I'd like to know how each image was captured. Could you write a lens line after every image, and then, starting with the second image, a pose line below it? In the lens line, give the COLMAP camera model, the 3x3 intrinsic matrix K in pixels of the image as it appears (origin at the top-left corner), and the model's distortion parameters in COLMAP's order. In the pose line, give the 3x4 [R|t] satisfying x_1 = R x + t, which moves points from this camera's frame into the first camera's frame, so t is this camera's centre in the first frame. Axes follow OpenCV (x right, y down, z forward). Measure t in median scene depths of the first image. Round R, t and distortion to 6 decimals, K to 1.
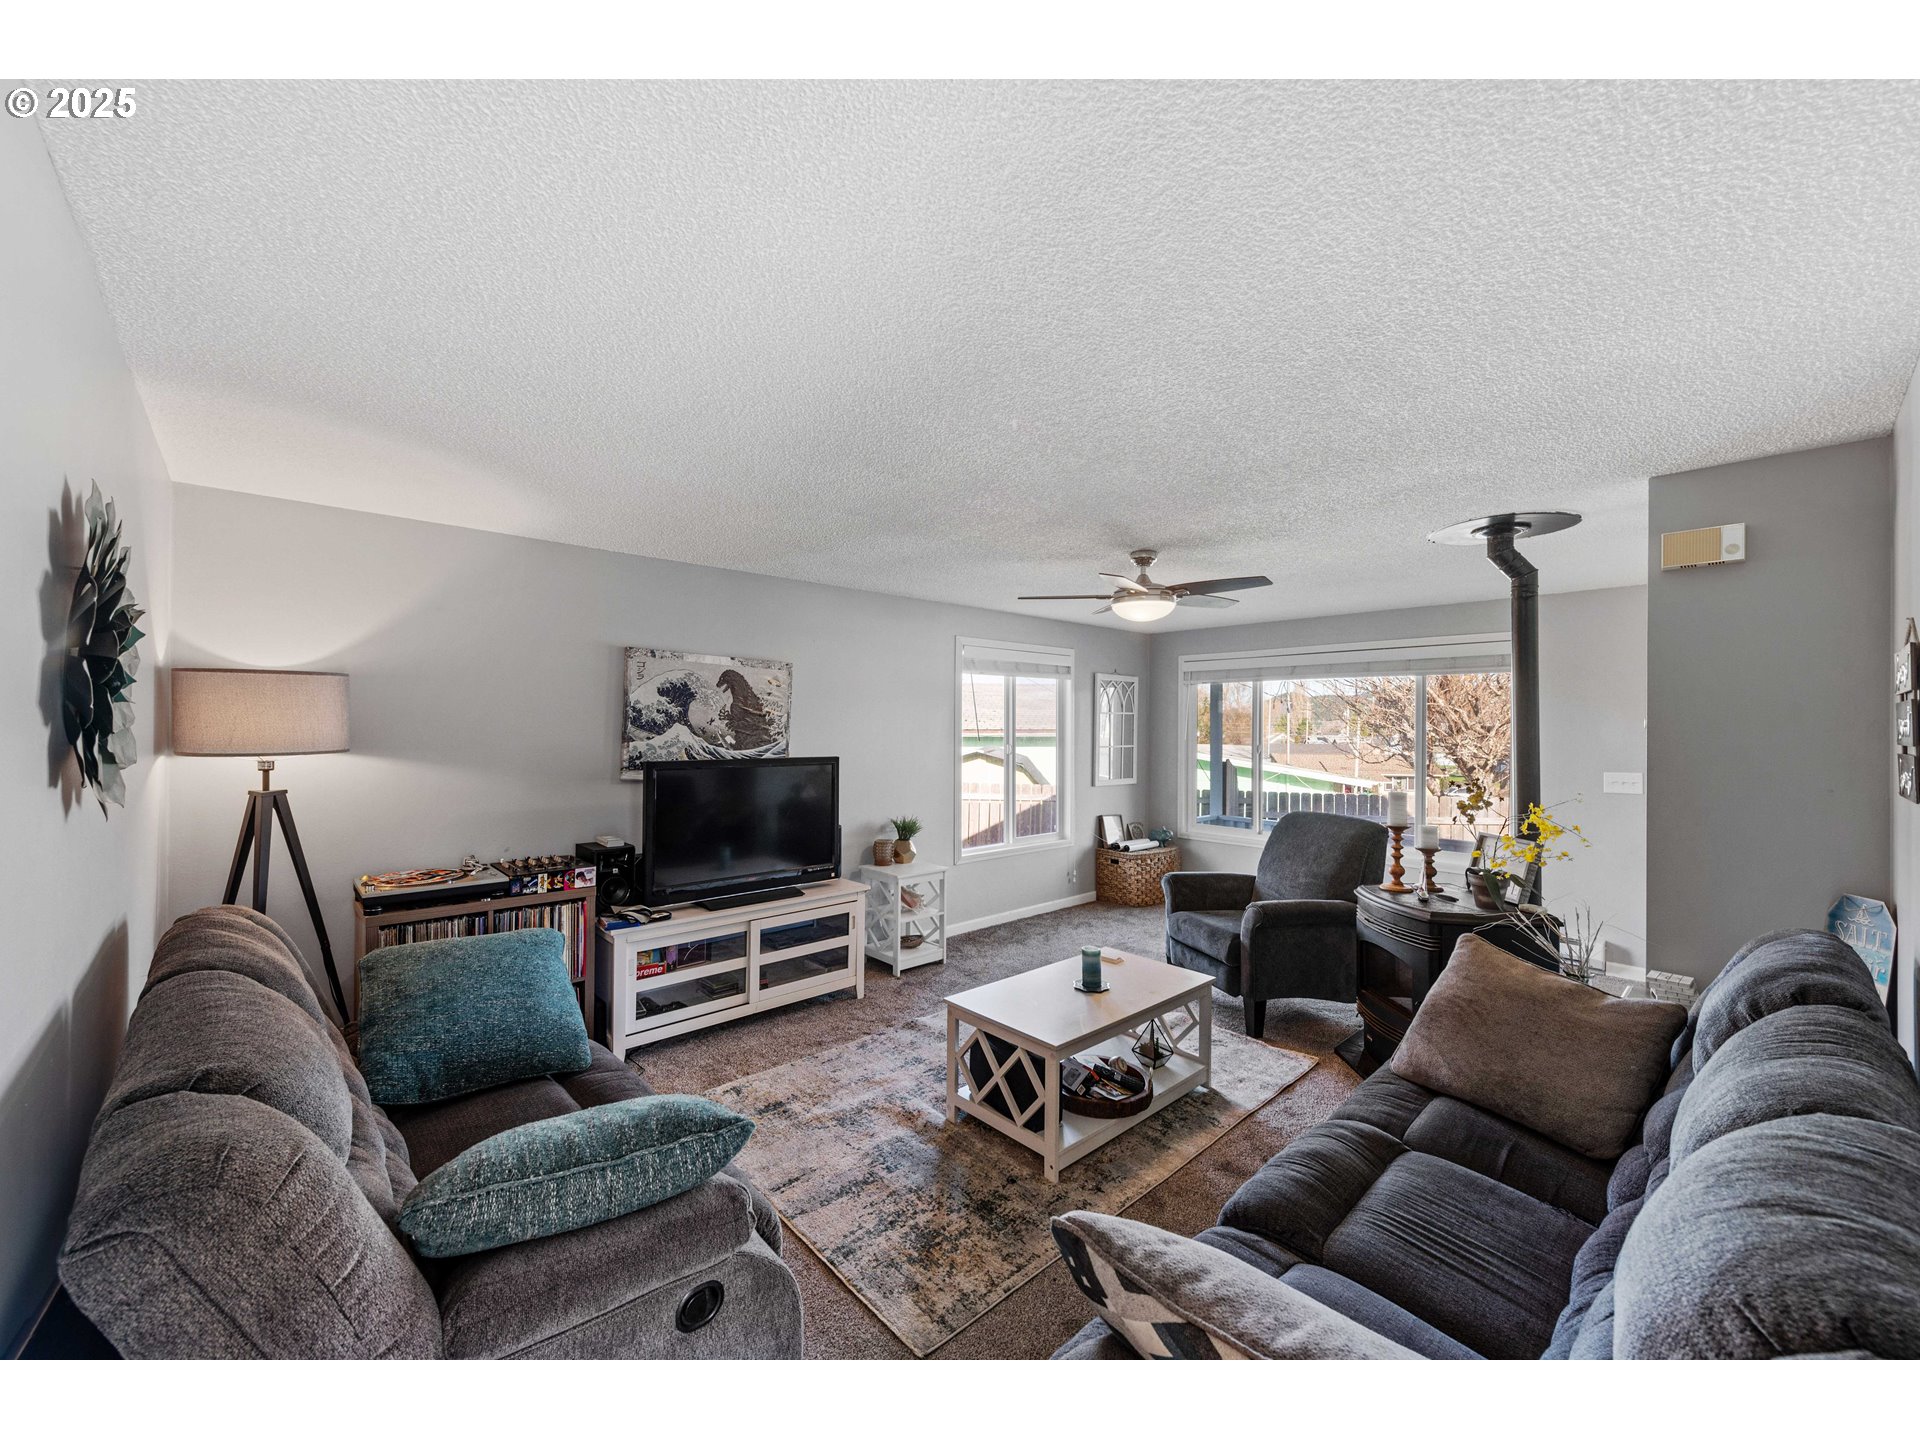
lens RADIAL K [[748.5, 0, 950.1], [0, 748.5, 730.8], [0, 0, 1]] dist [-0.000510, -0.000272]
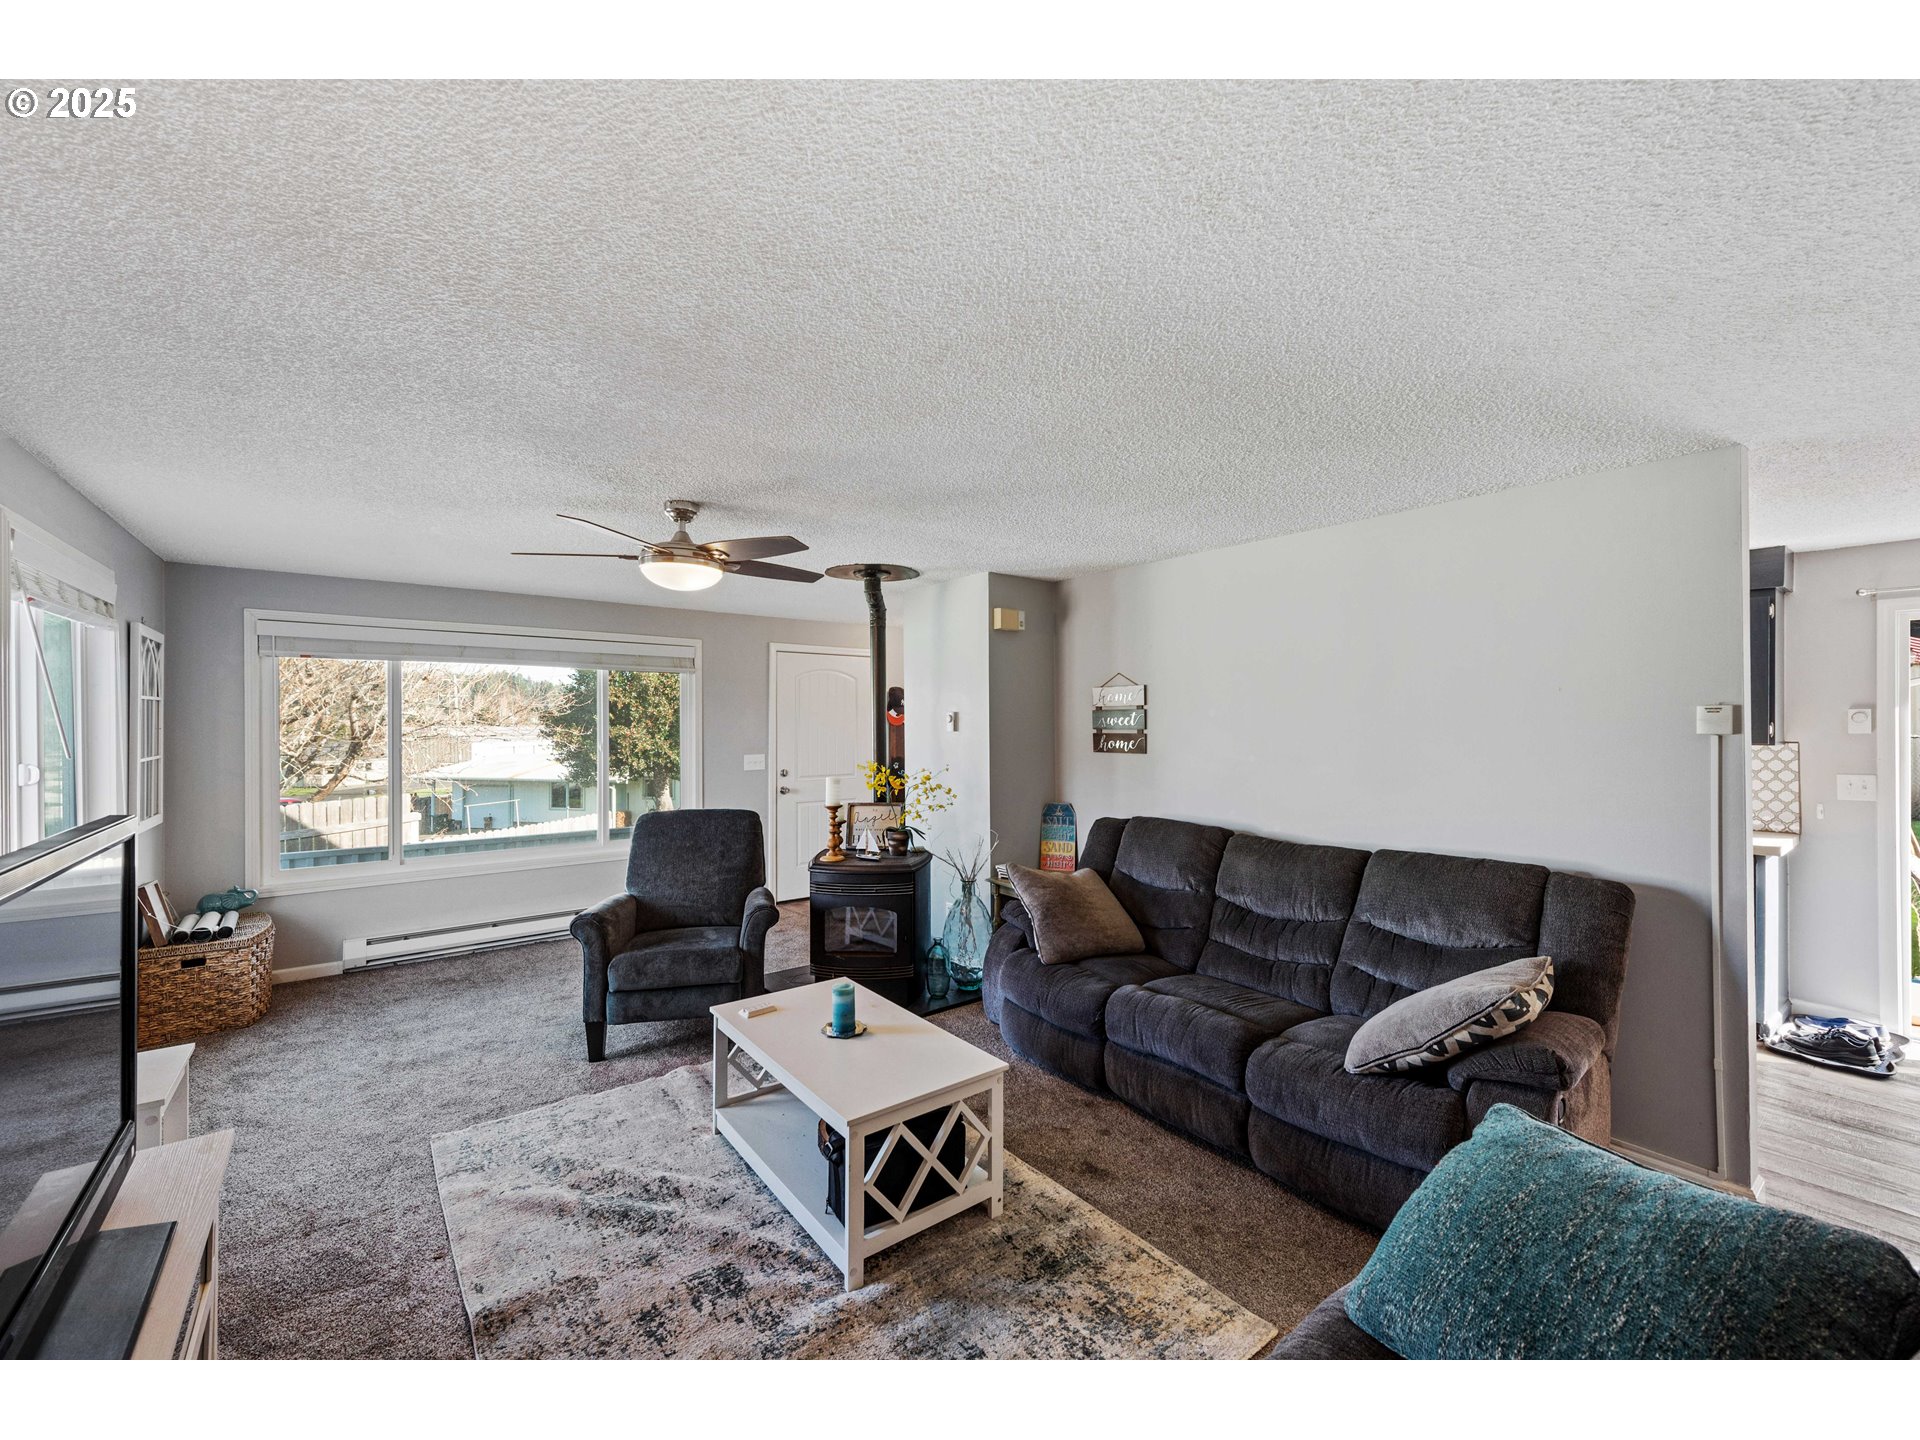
lens RADIAL K [[772.0, 0, 966.7], [0, 772.0, 727.4], [0, 0, 1]] dist [-0.000103, -0.000008]
pose [[0.064477, -0.008549, 0.997883, -0.744311], [0.005253, 0.999952, 0.008227, -0.007558], [-0.997905, 0.004711, 0.064519, 0.894955]]
